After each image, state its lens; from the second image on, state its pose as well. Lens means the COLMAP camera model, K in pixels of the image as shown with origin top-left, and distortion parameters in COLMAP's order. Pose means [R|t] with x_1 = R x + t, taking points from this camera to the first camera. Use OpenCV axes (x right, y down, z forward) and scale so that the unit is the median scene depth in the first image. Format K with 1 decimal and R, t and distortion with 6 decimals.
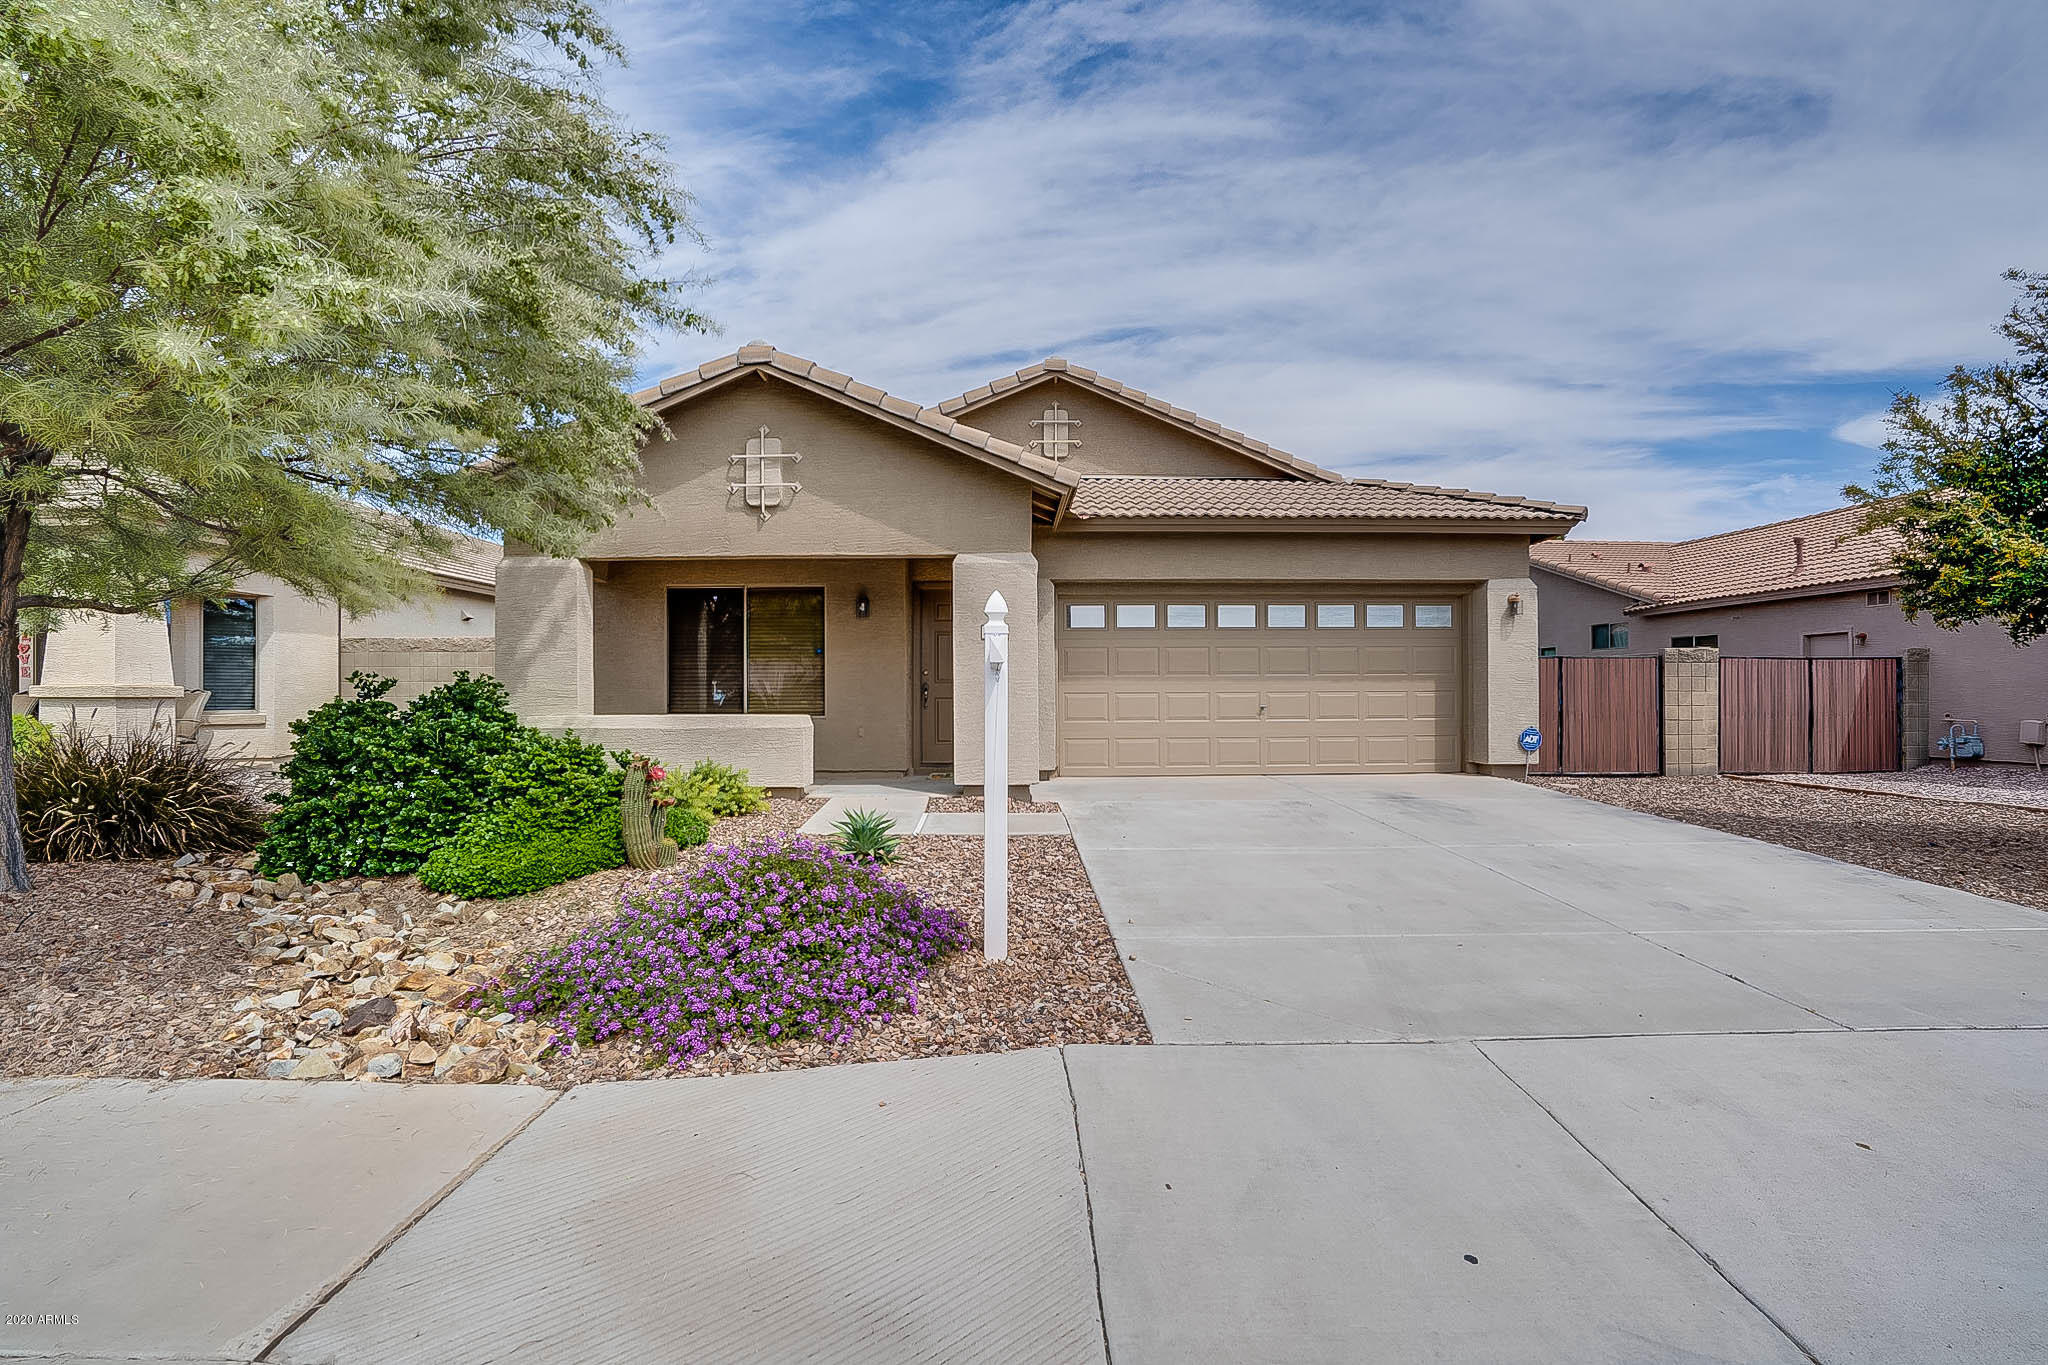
lens RADIAL K [[950.9, 0, 1022.3], [0, 950.9, 683.6], [0, 0, 1]] dist [0.000220, 0.000086]
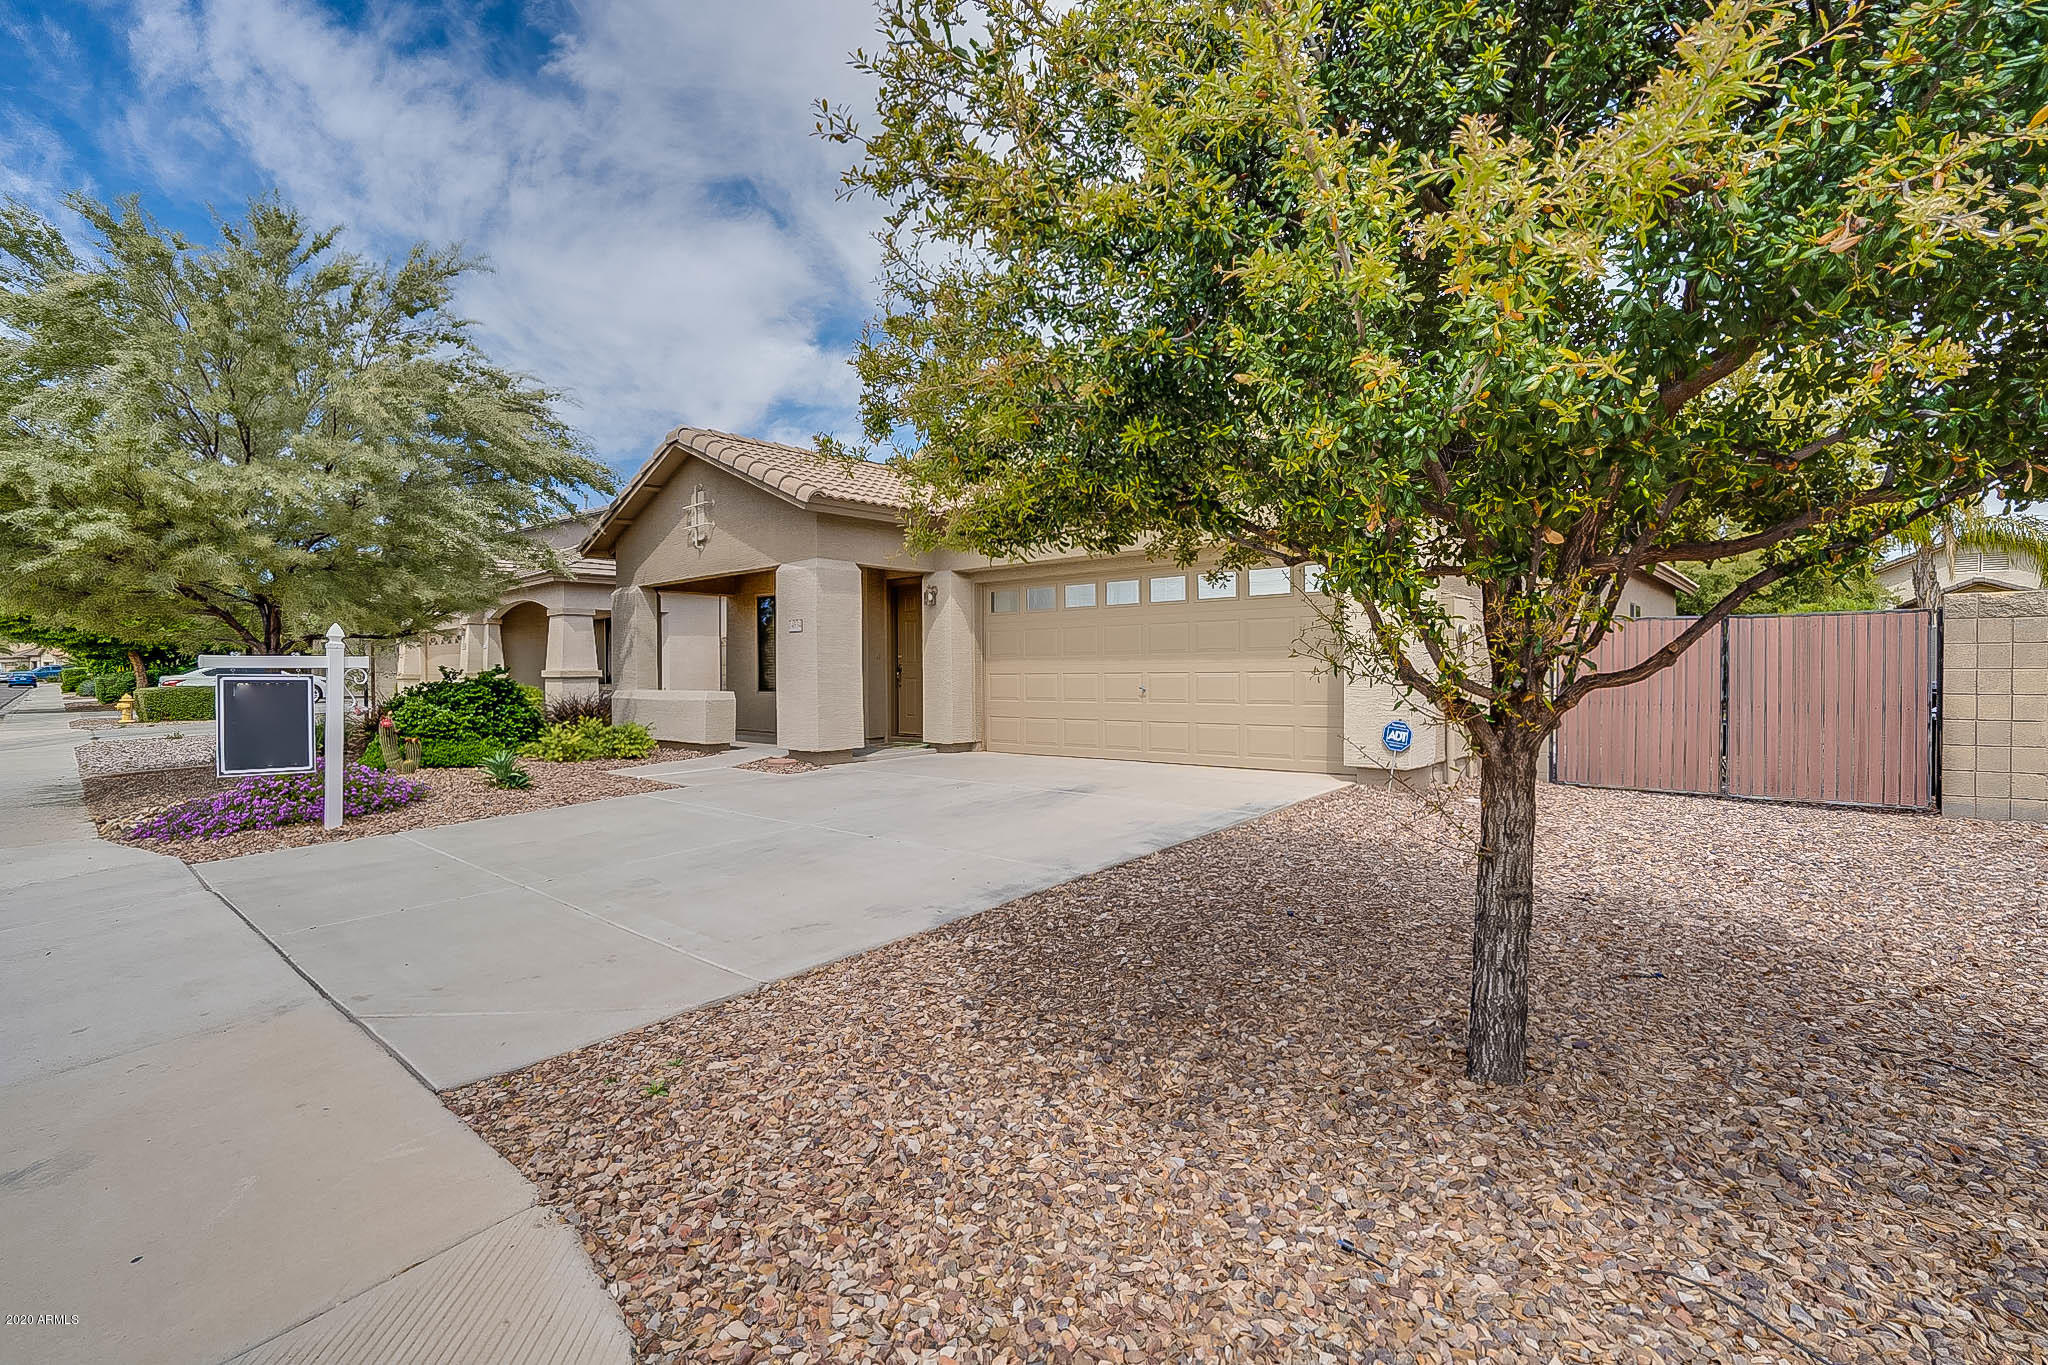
lens RADIAL K [[950.9, 0, 1019.9], [0, 950.9, 676.8], [0, 0, 1]] dist [0.000220, 0.000086]
pose [[0.736913, 0.003892, -0.675977, 0.793071], [0.013341, 0.999705, 0.020299, -0.008086], [0.675856, -0.023977, 0.736643, 0.226054]]
